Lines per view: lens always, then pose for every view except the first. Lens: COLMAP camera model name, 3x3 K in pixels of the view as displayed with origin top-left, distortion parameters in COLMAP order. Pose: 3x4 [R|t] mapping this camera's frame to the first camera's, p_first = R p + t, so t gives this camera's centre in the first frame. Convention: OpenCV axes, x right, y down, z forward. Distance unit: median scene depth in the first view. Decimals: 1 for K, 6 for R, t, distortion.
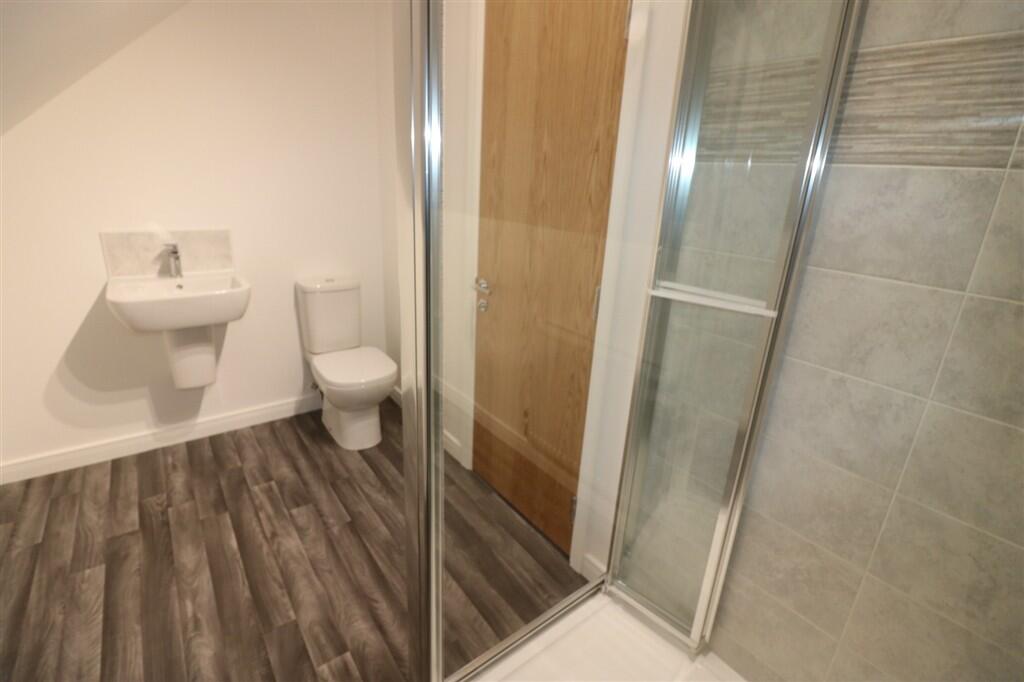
lens RADIAL K [[473.5, 0, 512.0], [0, 473.5, 341.0], [0, 0, 1]] dist [-0.000523, -0.000164]
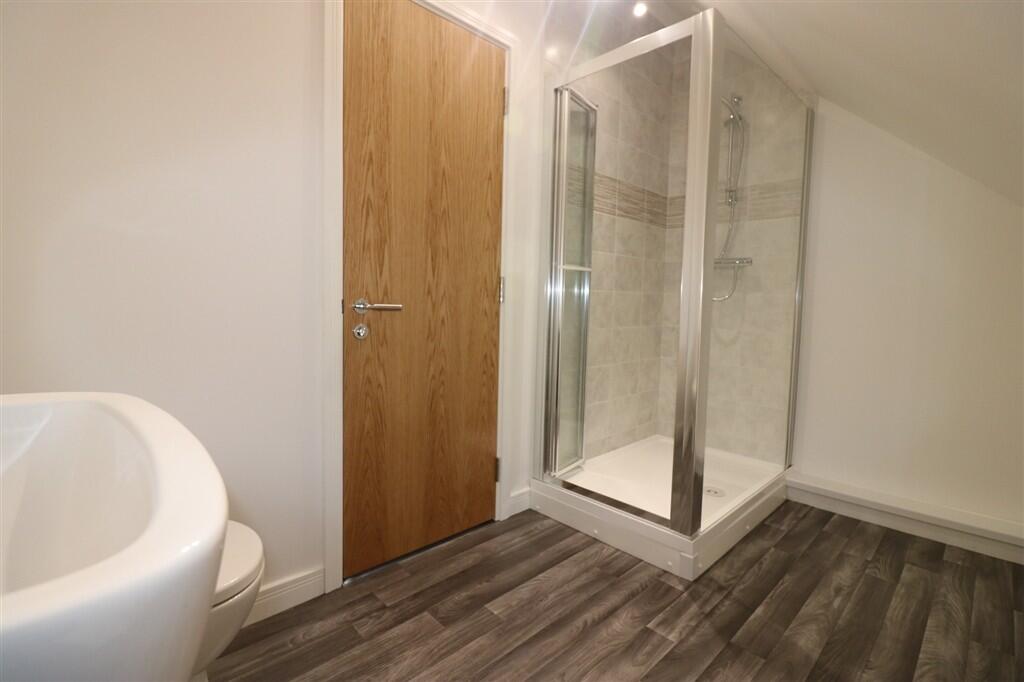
lens RADIAL K [[473.5, 0, 512.0], [0, 473.5, 341.0], [0, 0, 1]] dist [-0.000523, -0.000164]
pose [[-0.118498, -0.137784, 0.983348, -1.114581], [0.304520, 0.937562, 0.168065, -0.151478], [-0.945106, 0.319365, -0.069141, 1.052661]]
